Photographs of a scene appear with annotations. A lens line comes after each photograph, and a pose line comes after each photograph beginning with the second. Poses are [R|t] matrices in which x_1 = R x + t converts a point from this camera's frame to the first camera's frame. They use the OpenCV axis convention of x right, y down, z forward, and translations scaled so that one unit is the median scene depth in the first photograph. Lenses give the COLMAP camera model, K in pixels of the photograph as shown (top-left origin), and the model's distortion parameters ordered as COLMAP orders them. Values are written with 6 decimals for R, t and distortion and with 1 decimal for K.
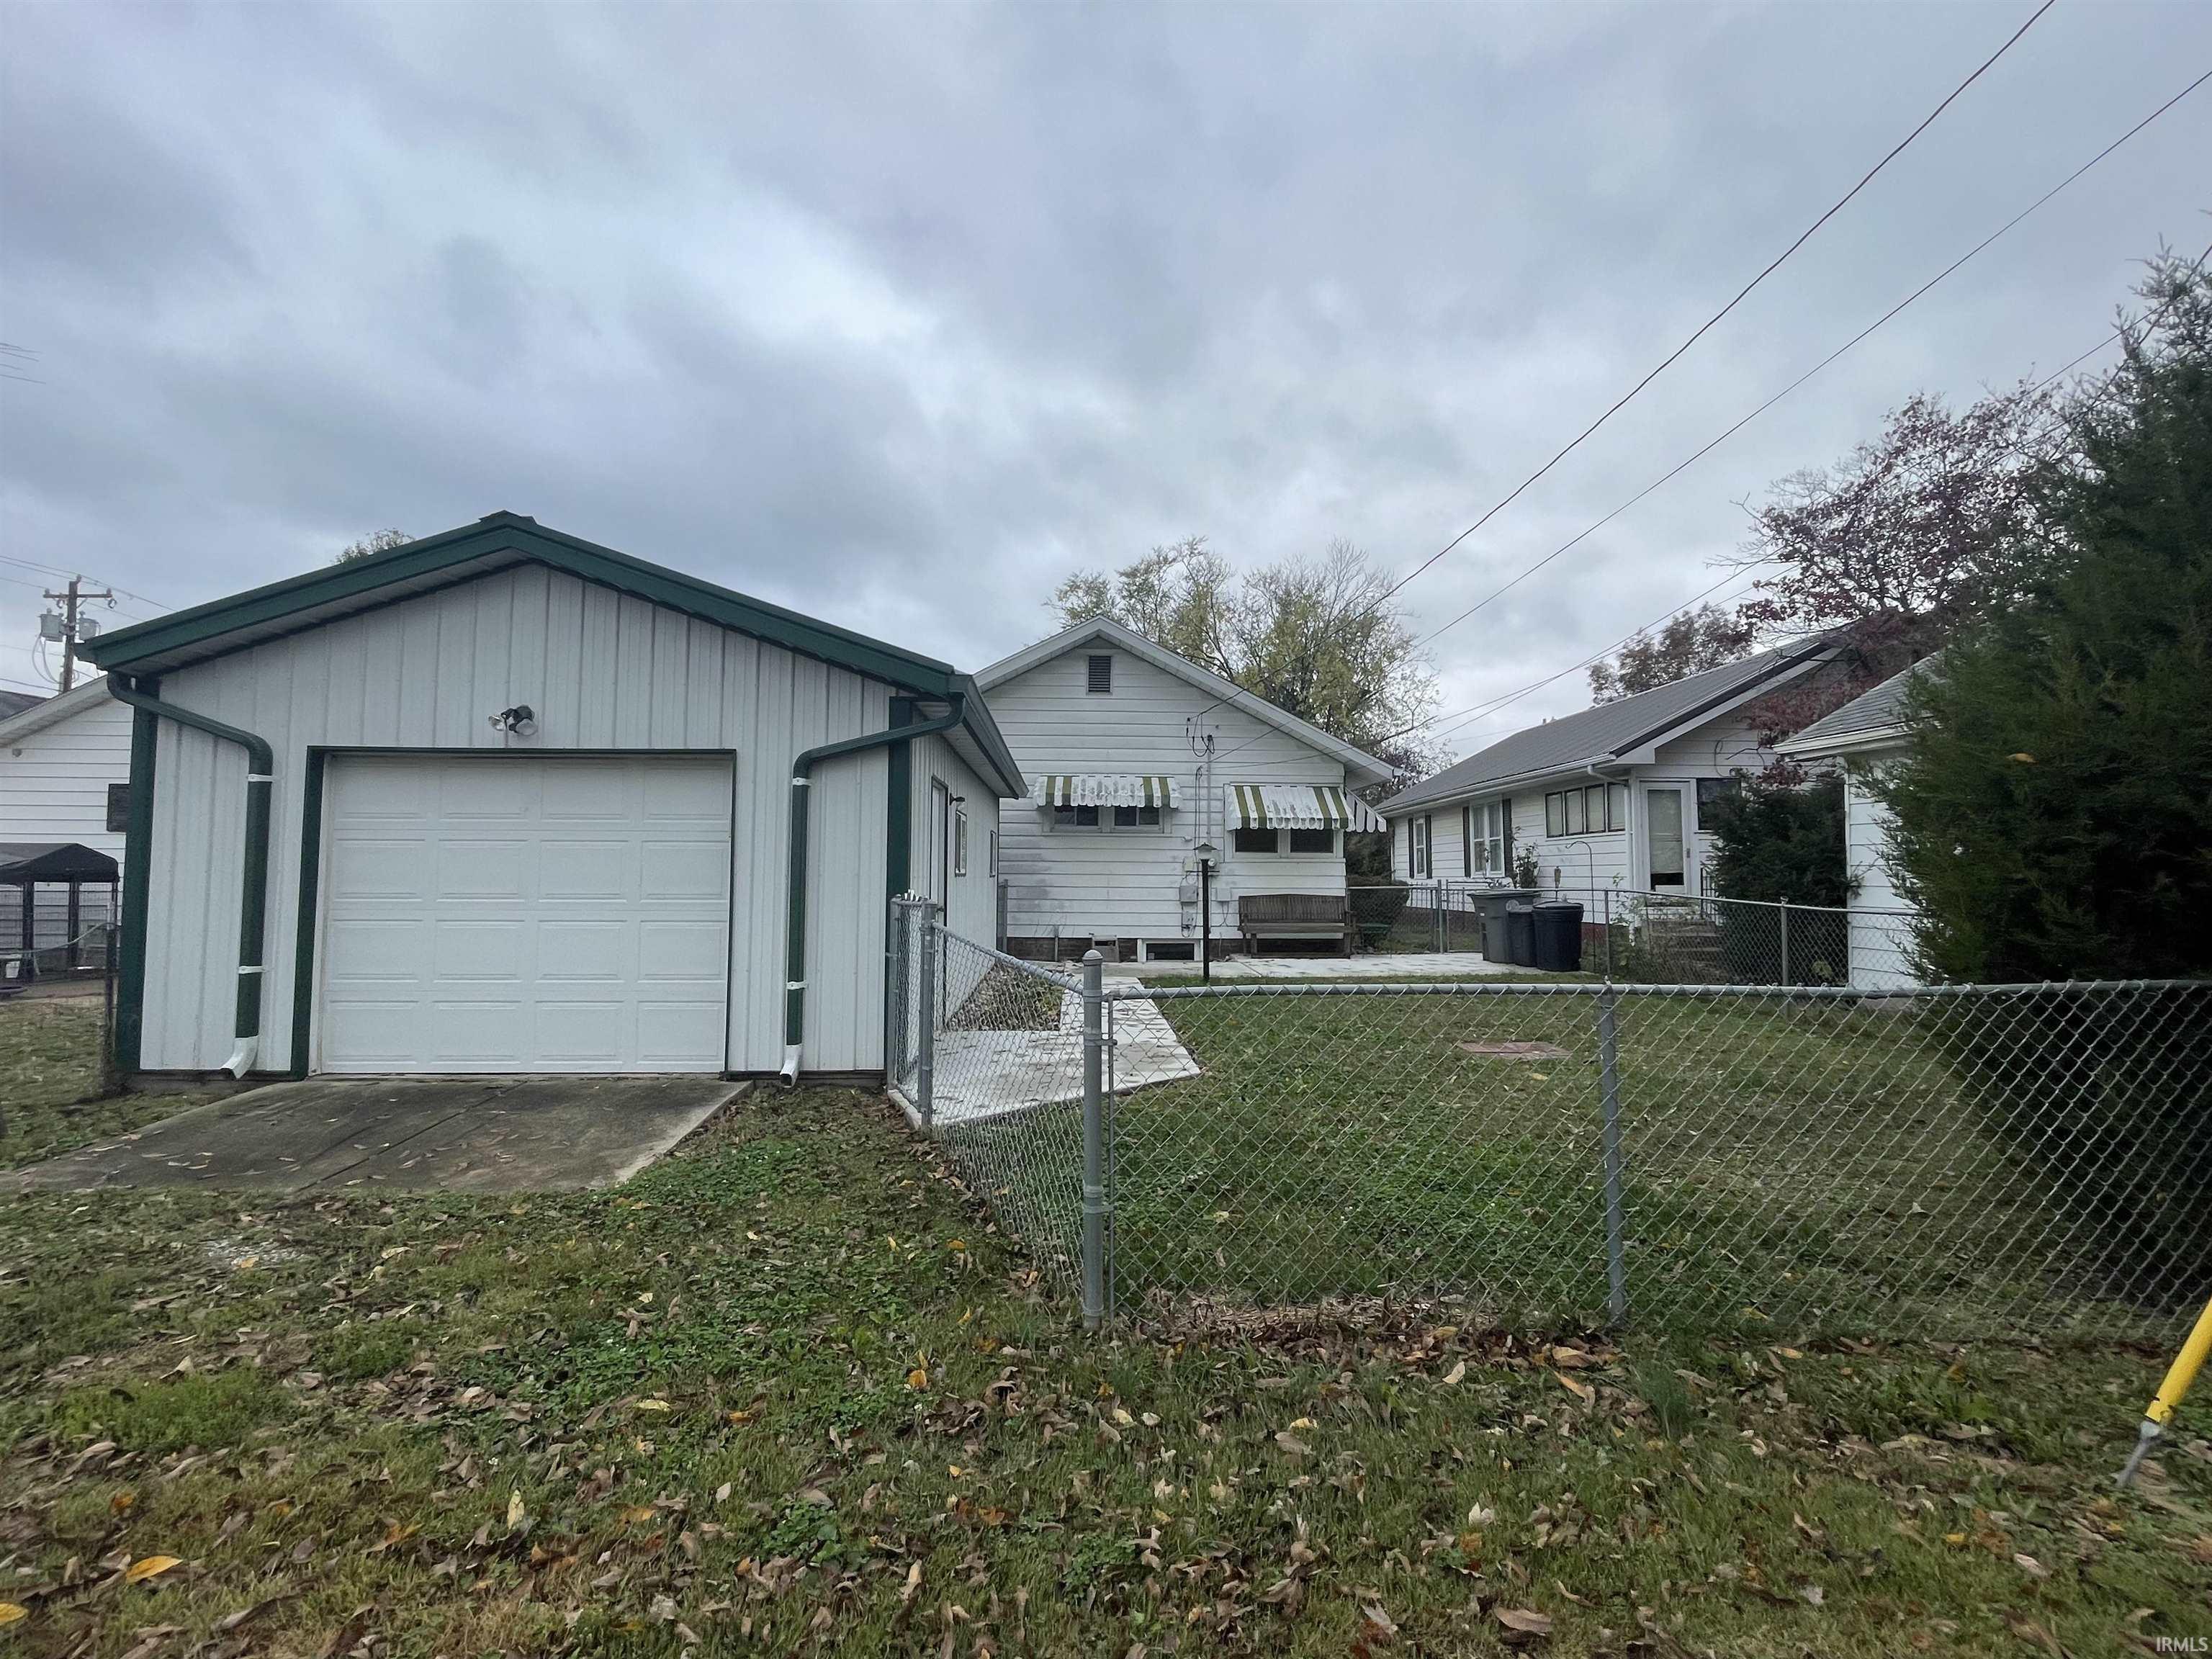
lens RADIAL K [[959.2, 0, 1101.7], [0, 959.2, 820.3], [0, 0, 1]] dist [-0.004550, -0.000559]
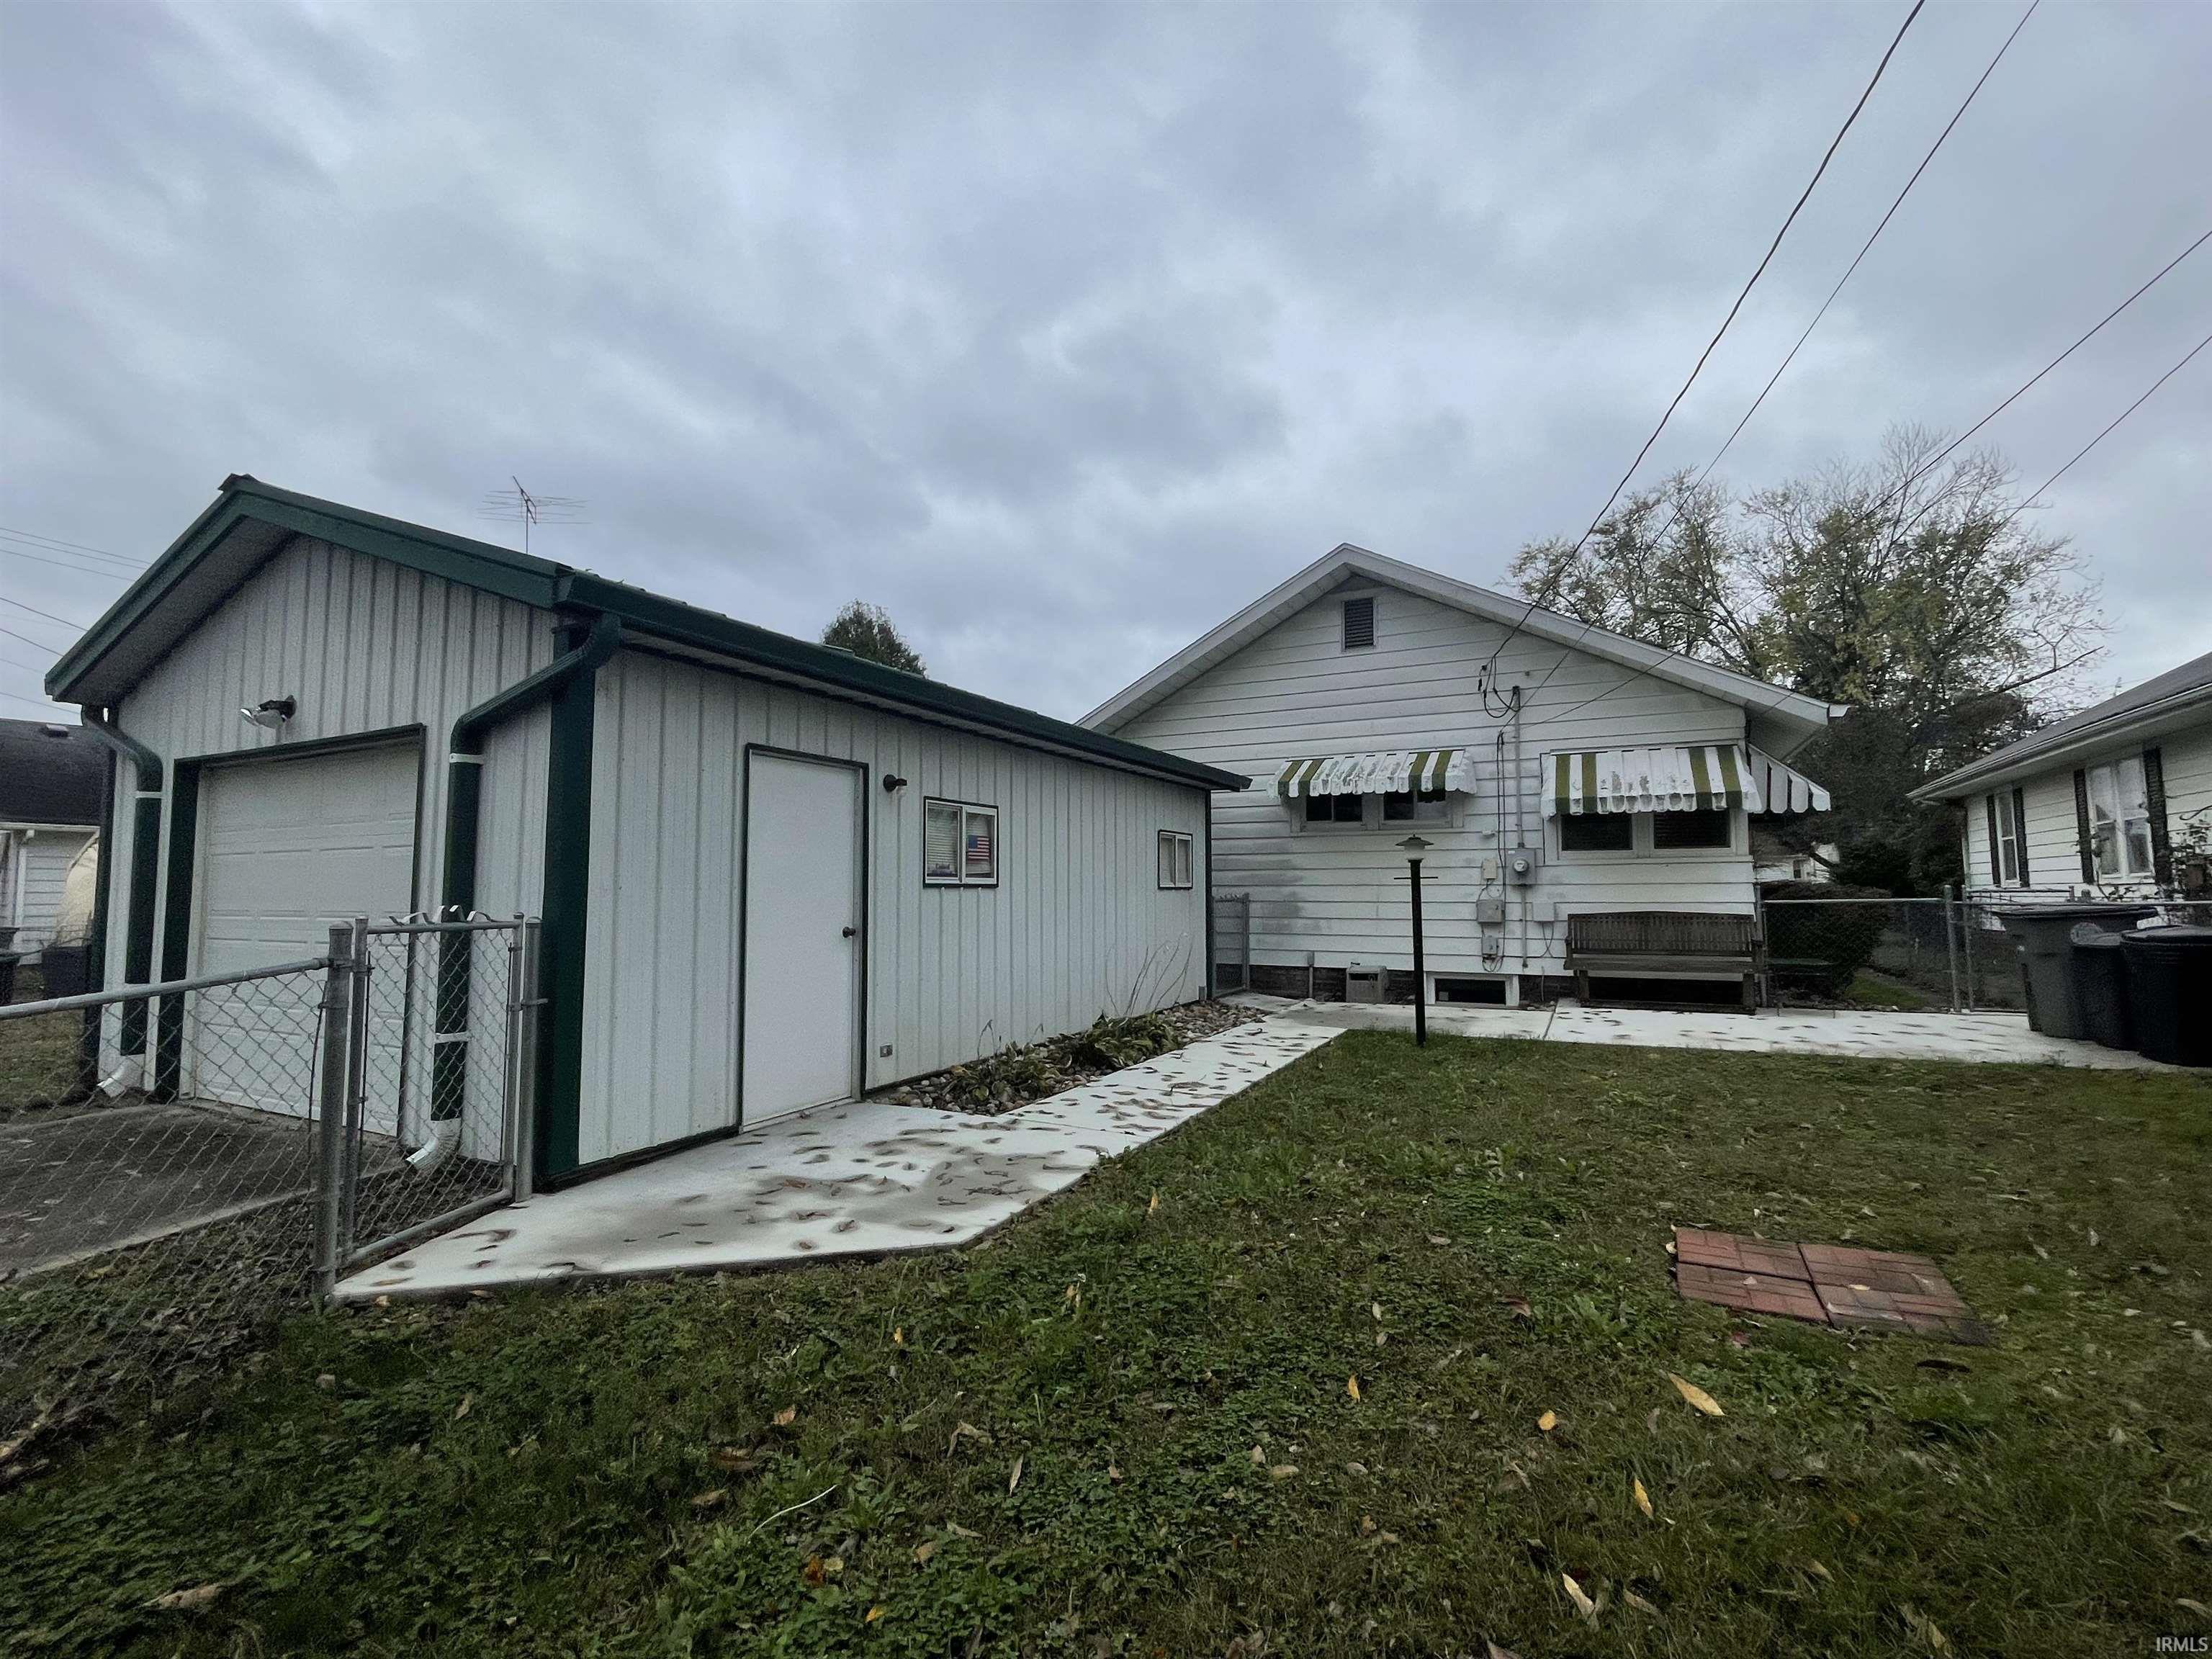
lens RADIAL K [[959.2, 0, 1101.7], [0, 959.2, 820.3], [0, 0, 1]] dist [-0.004550, -0.000559]
pose [[0.873431, -0.044780, -0.484884, 0.185758], [0.036728, 0.998984, -0.026098, 0.017135], [0.485560, 0.004986, 0.874189, 0.233558]]
